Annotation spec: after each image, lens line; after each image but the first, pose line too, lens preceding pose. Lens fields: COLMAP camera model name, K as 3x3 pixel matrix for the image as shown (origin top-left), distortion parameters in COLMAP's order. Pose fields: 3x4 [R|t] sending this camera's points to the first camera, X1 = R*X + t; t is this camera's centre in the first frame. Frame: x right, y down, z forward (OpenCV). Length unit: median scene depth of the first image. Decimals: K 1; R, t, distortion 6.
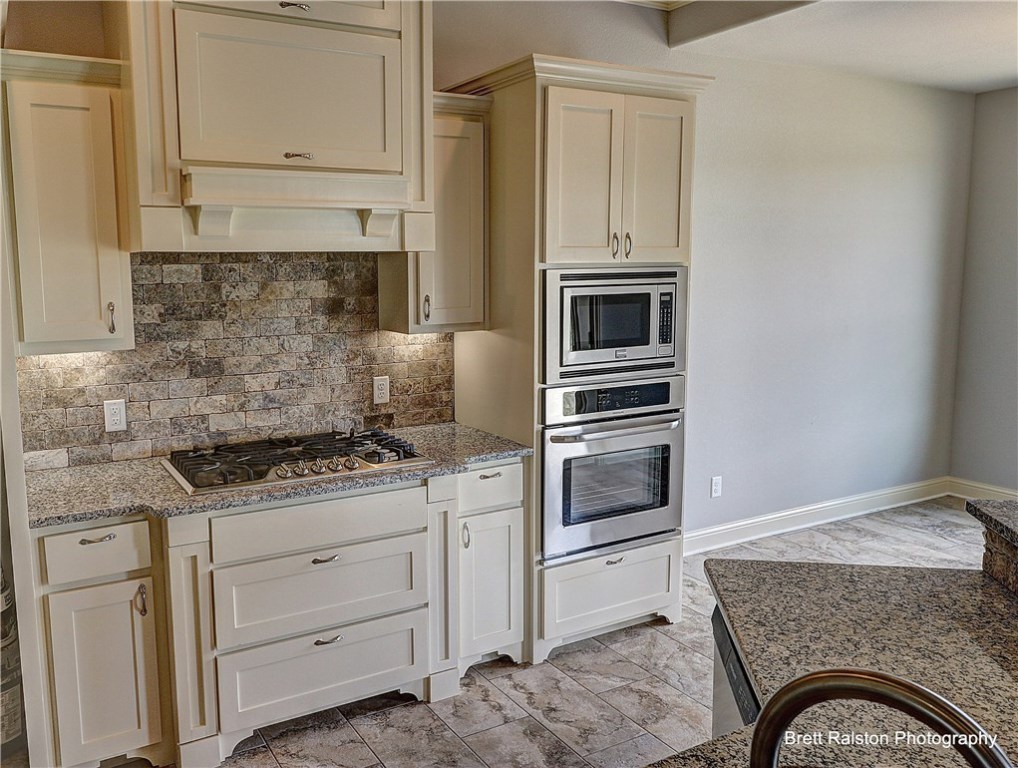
lens RADIAL K [[826.7, 0, 447.9], [0, 826.7, 372.7], [0, 0, 1]] dist [0.004105, 0.006029]
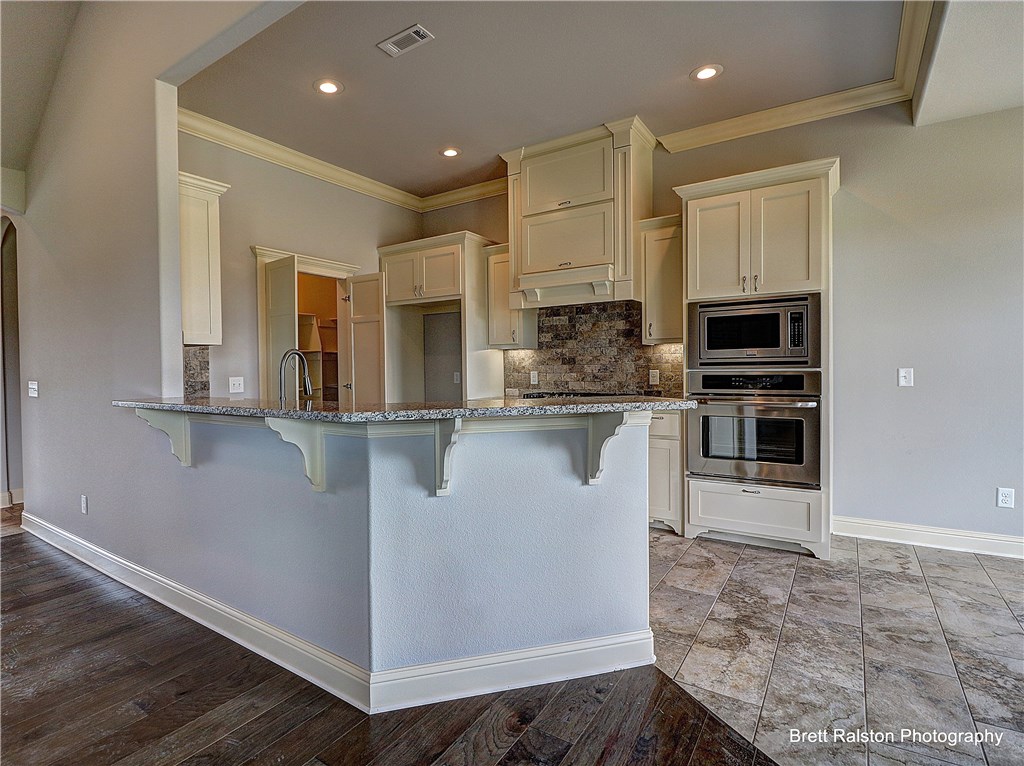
lens RADIAL K [[535.3, 0, 447.5], [0, 535.3, 377.6], [0, 0, 1]] dist [-0.021990, -0.003771]
pose [[0.416403, 0.022368, -0.908905, 0.864839], [-0.107060, 0.993949, -0.024587, 0.106700], [0.902855, 0.107546, 0.416278, 0.078367]]
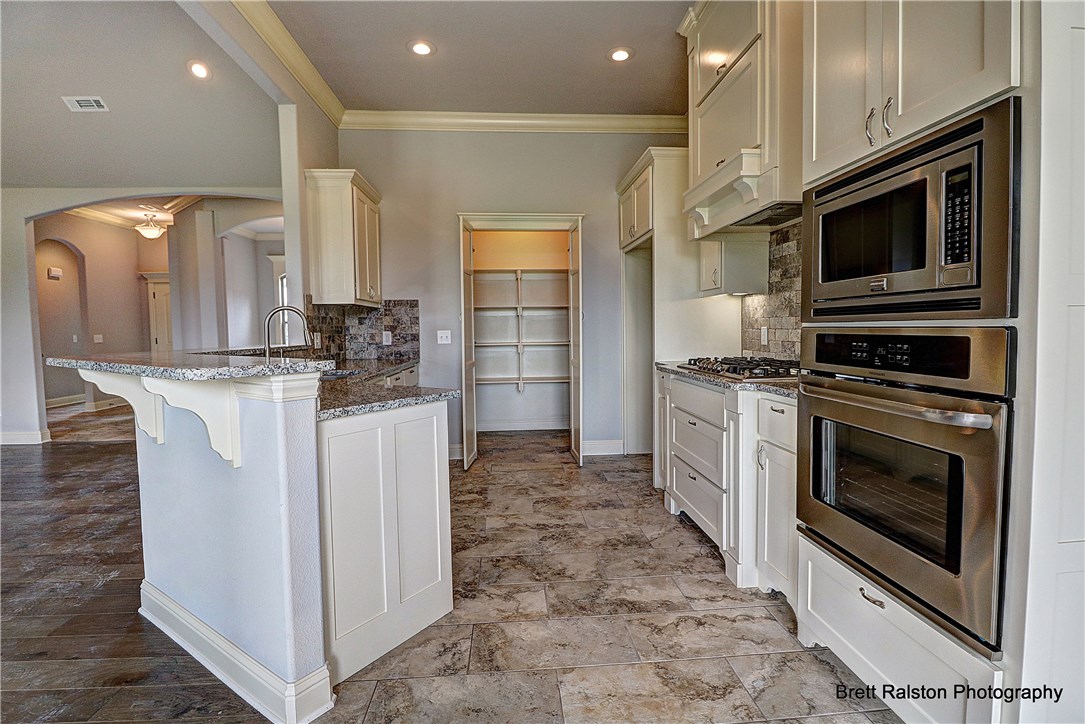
lens RADIAL K [[513.6, 0, 546.2], [0, 513.6, 355.3], [0, 0, 1]] dist [-0.008238, -0.007322]
pose [[-0.414402, 0.064321, -0.907818, 0.689540], [-0.099011, 0.988393, 0.115226, 0.012277], [0.904692, 0.137634, -0.403223, 0.920343]]
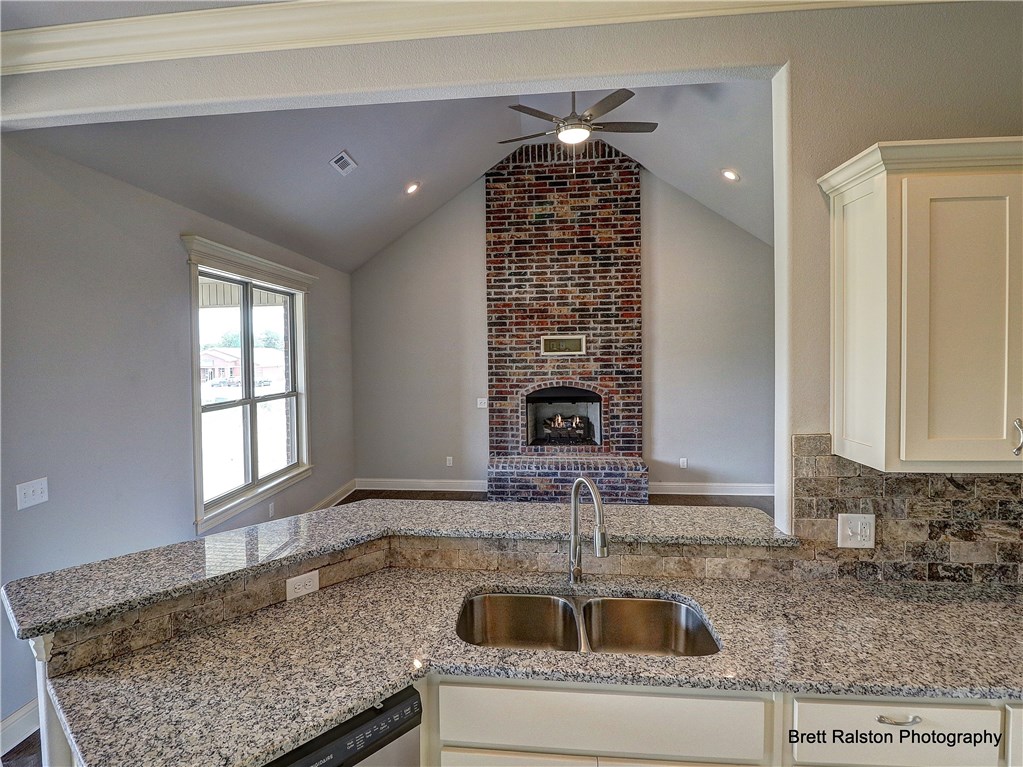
lens RADIAL K [[534.8, 0, 457.5], [0, 534.8, 382.4], [0, 0, 1]] dist [-0.021990, -0.003771]
pose [[-0.816119, -0.007299, 0.577837, -0.098506], [0.091947, 0.985542, 0.142313, -0.106197], [-0.570522, 0.169275, -0.803649, 0.660135]]
